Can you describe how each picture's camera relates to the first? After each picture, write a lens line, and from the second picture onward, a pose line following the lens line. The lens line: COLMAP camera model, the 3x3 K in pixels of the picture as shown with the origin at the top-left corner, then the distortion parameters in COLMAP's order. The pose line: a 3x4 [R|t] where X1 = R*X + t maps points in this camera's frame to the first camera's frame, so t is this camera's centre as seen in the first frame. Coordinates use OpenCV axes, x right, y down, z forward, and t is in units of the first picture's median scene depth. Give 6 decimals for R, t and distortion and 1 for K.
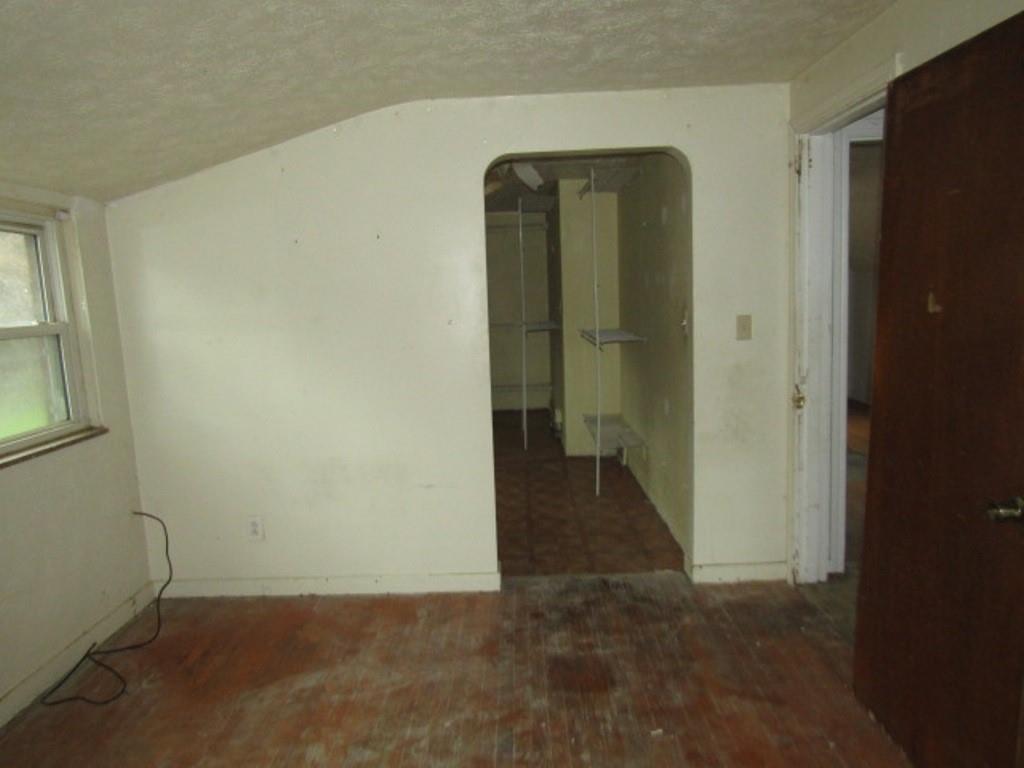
lens RADIAL K [[729.7, 0, 519.1], [0, 729.7, 389.6], [0, 0, 1]] dist [-0.026711, 0.026270]
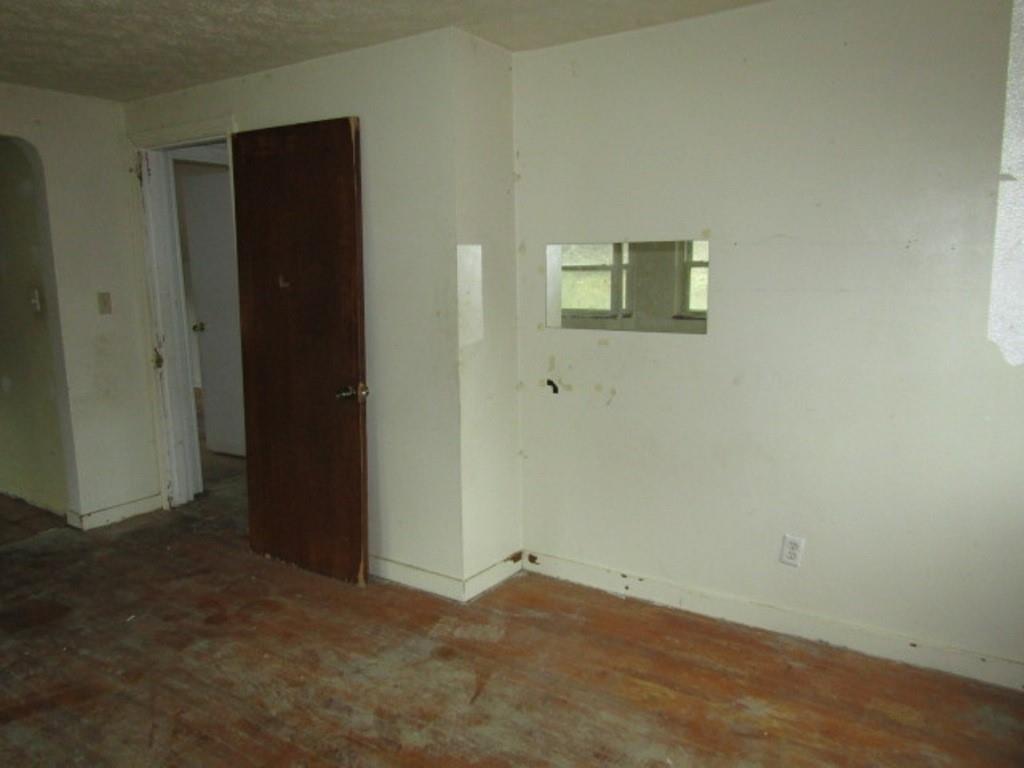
lens RADIAL K [[729.7, 0, 519.1], [0, 729.7, 389.6], [0, 0, 1]] dist [-0.026711, 0.026270]
pose [[0.536940, -0.108116, 0.836664, -0.346822], [0.095213, 0.993184, 0.067238, 0.040372], [-0.838230, 0.043559, 0.543574, -0.207078]]
